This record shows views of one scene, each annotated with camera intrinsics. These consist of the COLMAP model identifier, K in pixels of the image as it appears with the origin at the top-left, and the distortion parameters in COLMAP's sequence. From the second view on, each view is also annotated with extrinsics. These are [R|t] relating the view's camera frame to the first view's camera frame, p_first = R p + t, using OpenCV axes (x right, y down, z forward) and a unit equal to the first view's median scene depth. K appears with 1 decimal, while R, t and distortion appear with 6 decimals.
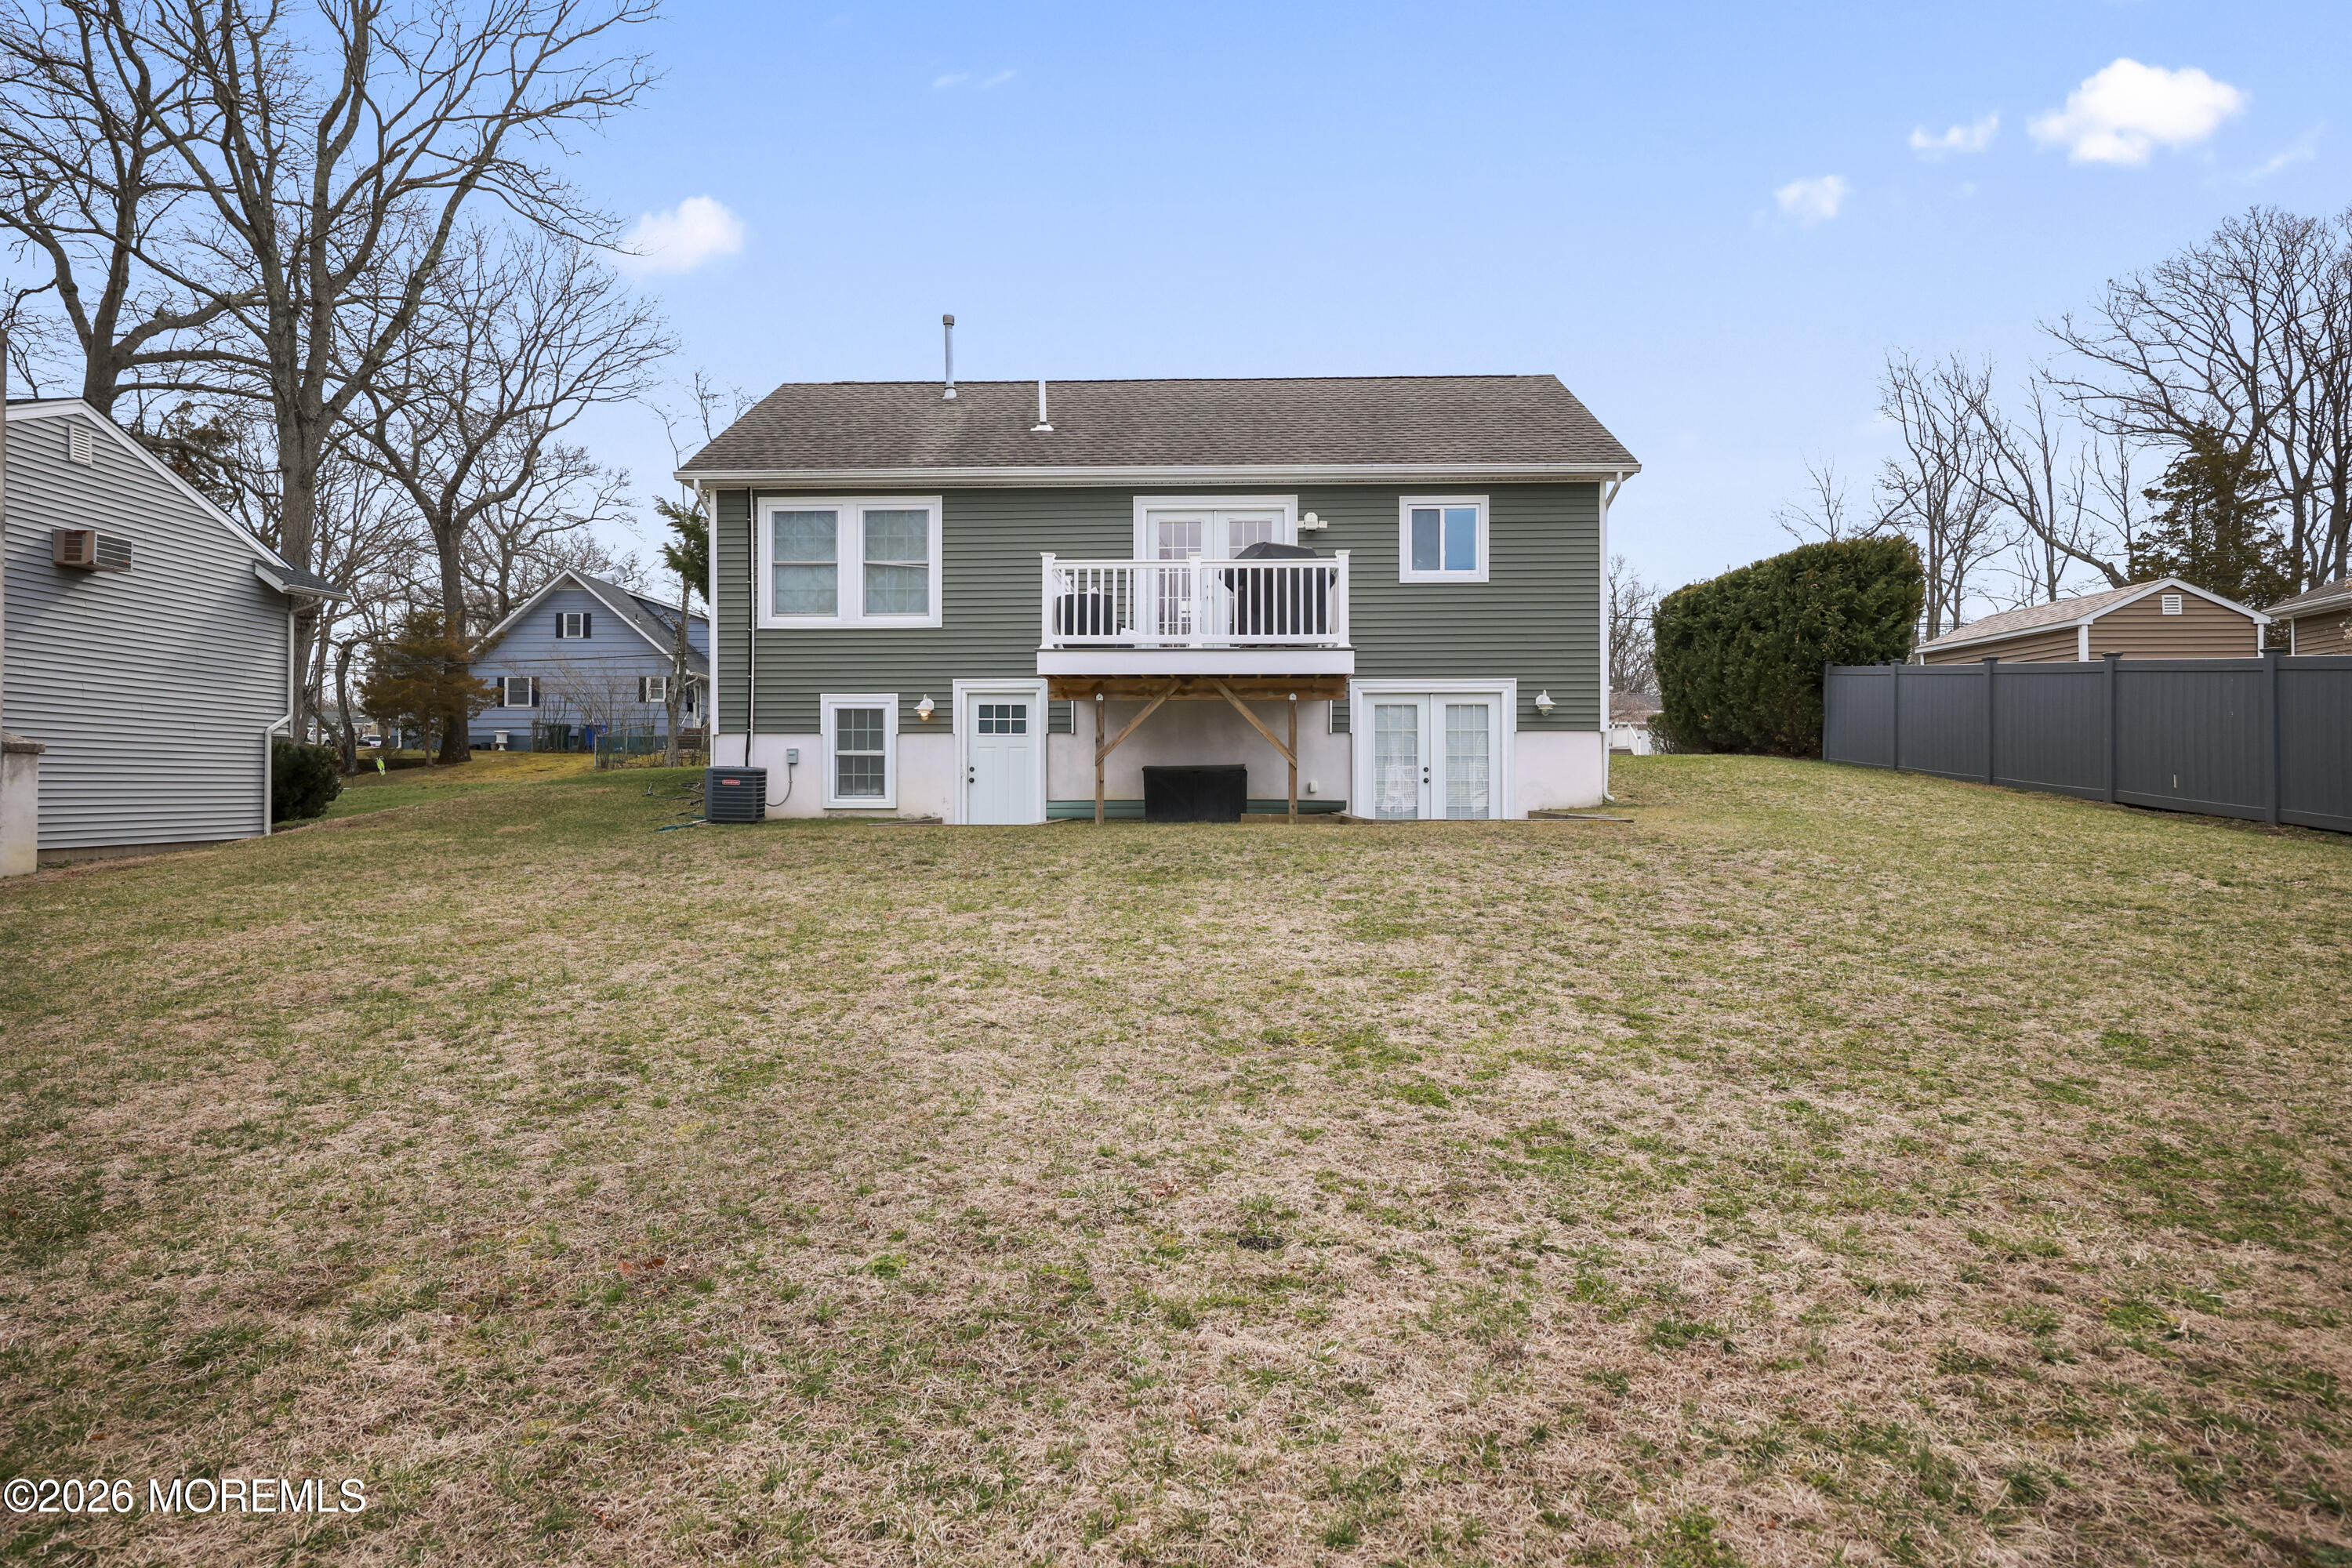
lens RADIAL K [[1316.2, 0, 1176.2], [0, 1316.2, 798.7], [0, 0, 1]] dist [0.001558, -0.000031]
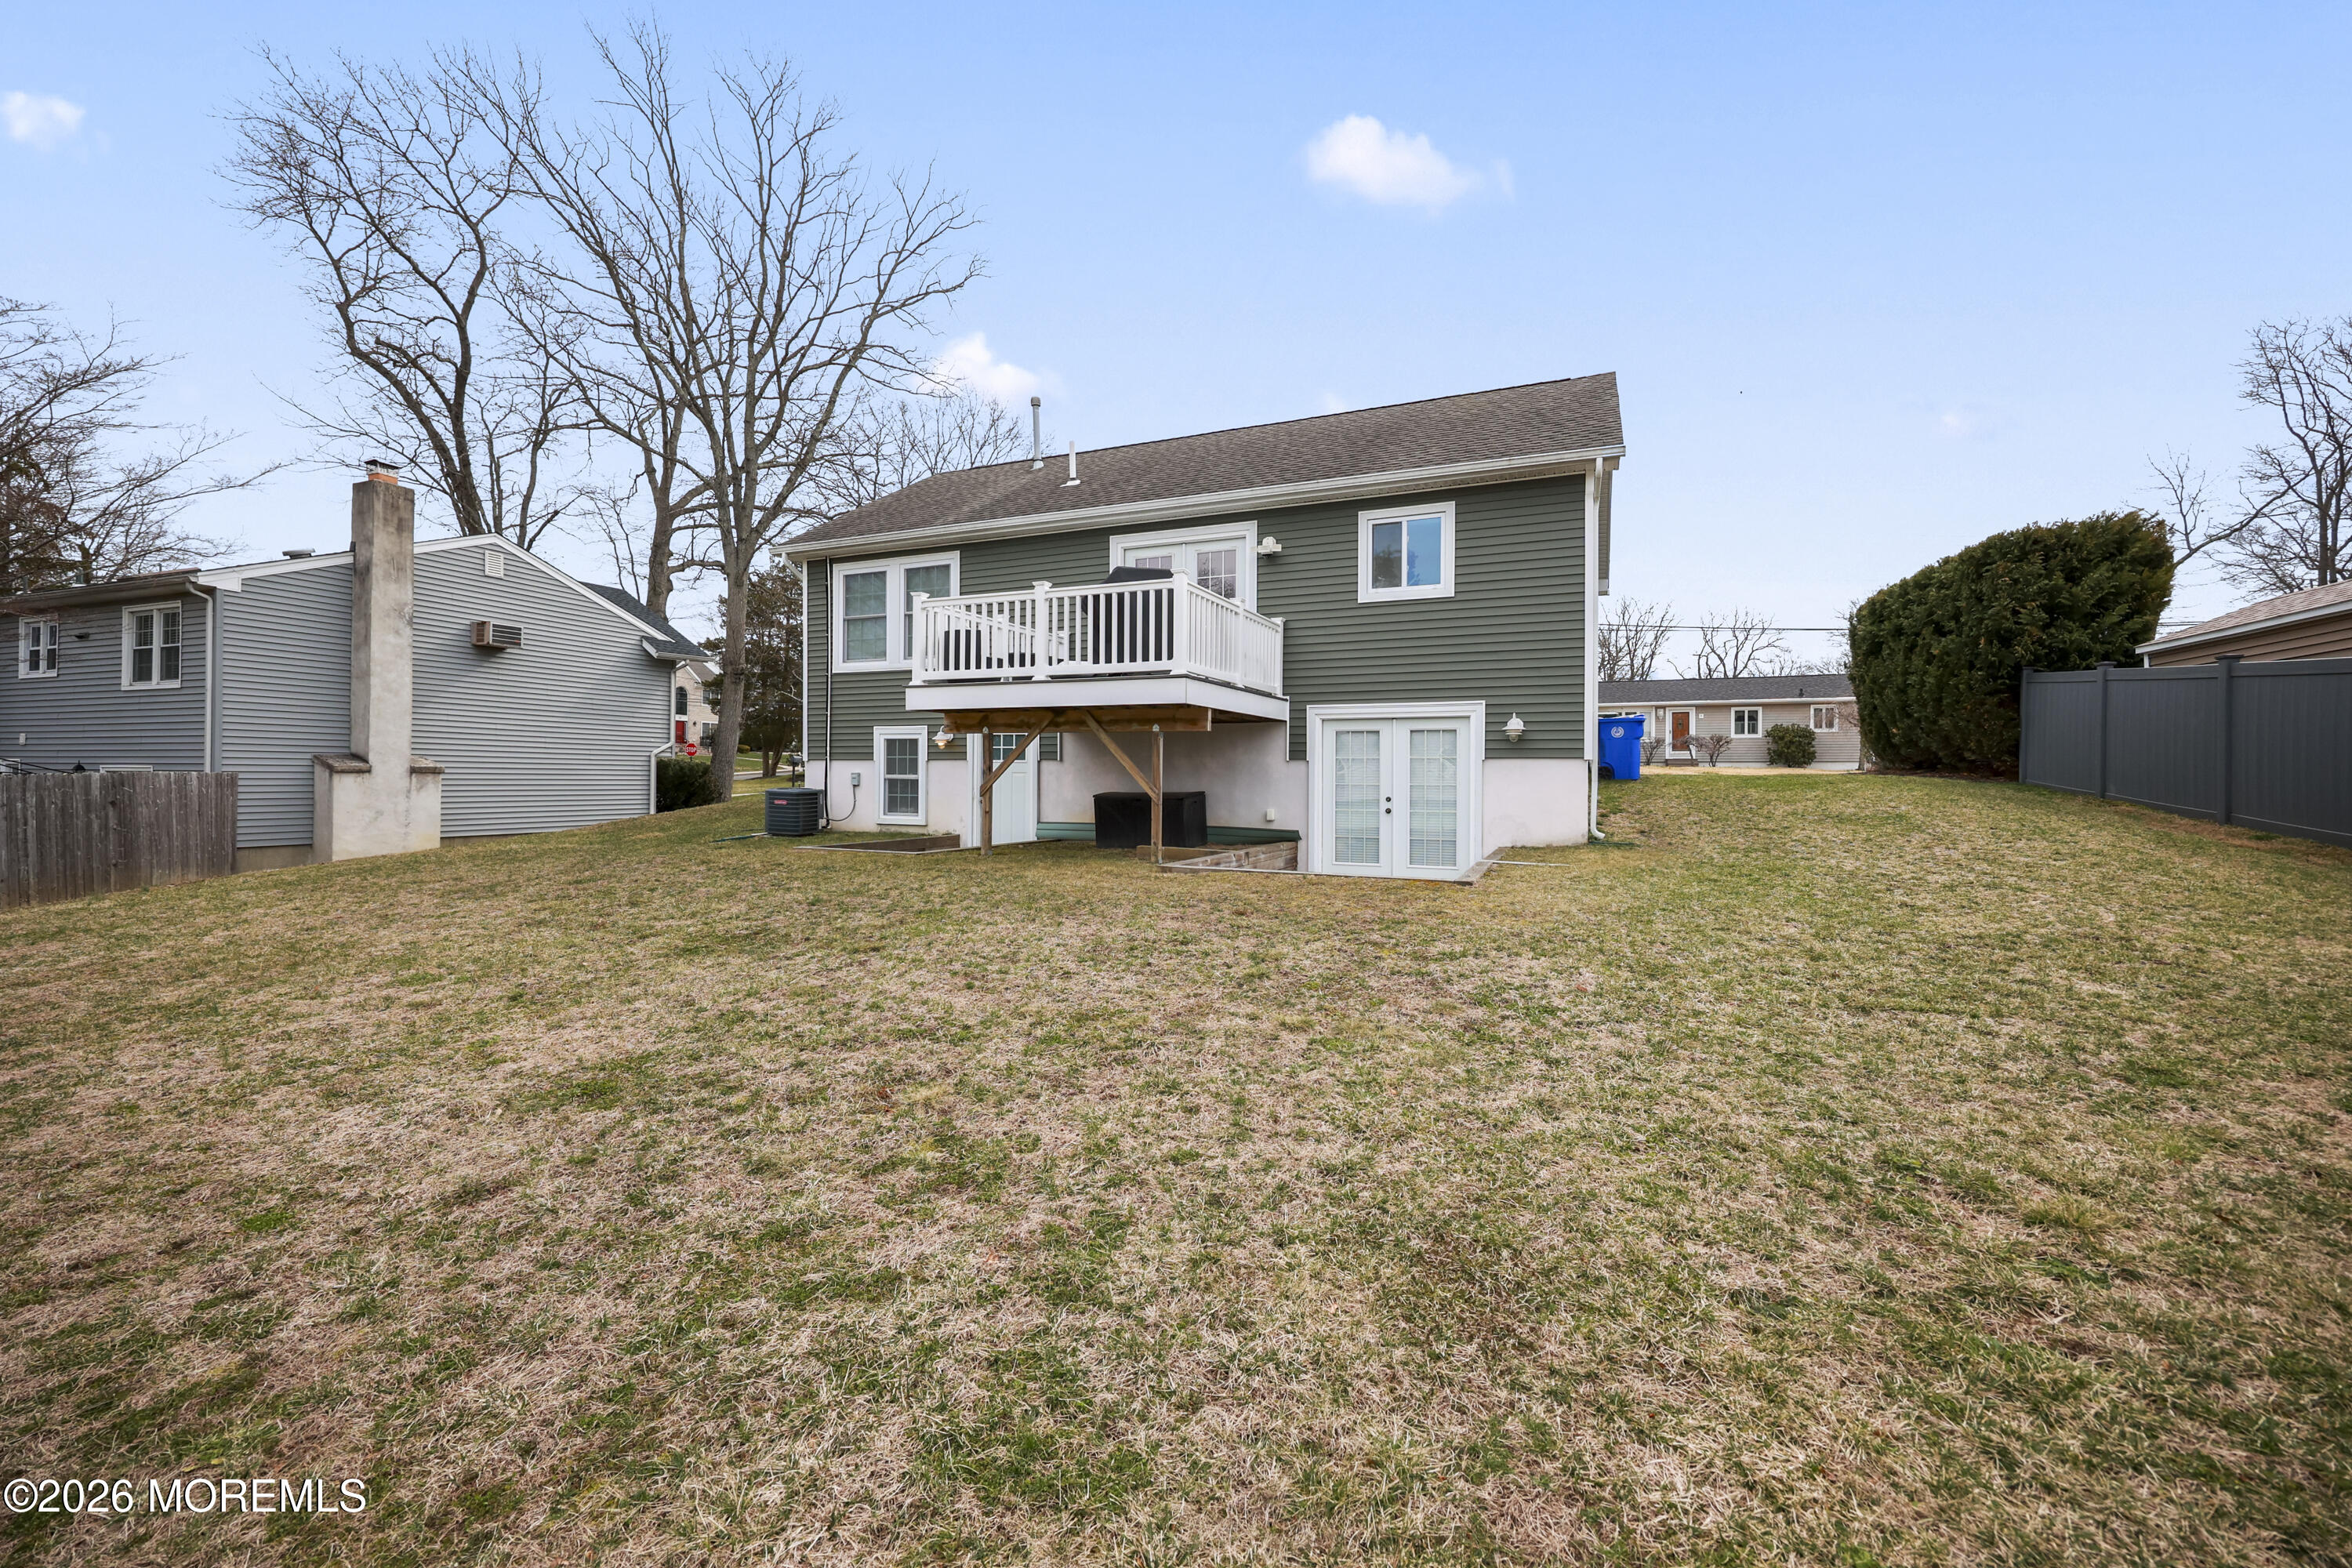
lens RADIAL K [[953.6, 0, 1177.4], [0, 953.6, 776.2], [0, 0, 1]] dist [0.000187, 0.000222]
pose [[0.927655, 0.007139, -0.373369, 0.304085], [-0.011264, 0.999897, -0.008868, -0.030847], [0.373267, 0.012432, 0.927641, 0.311310]]
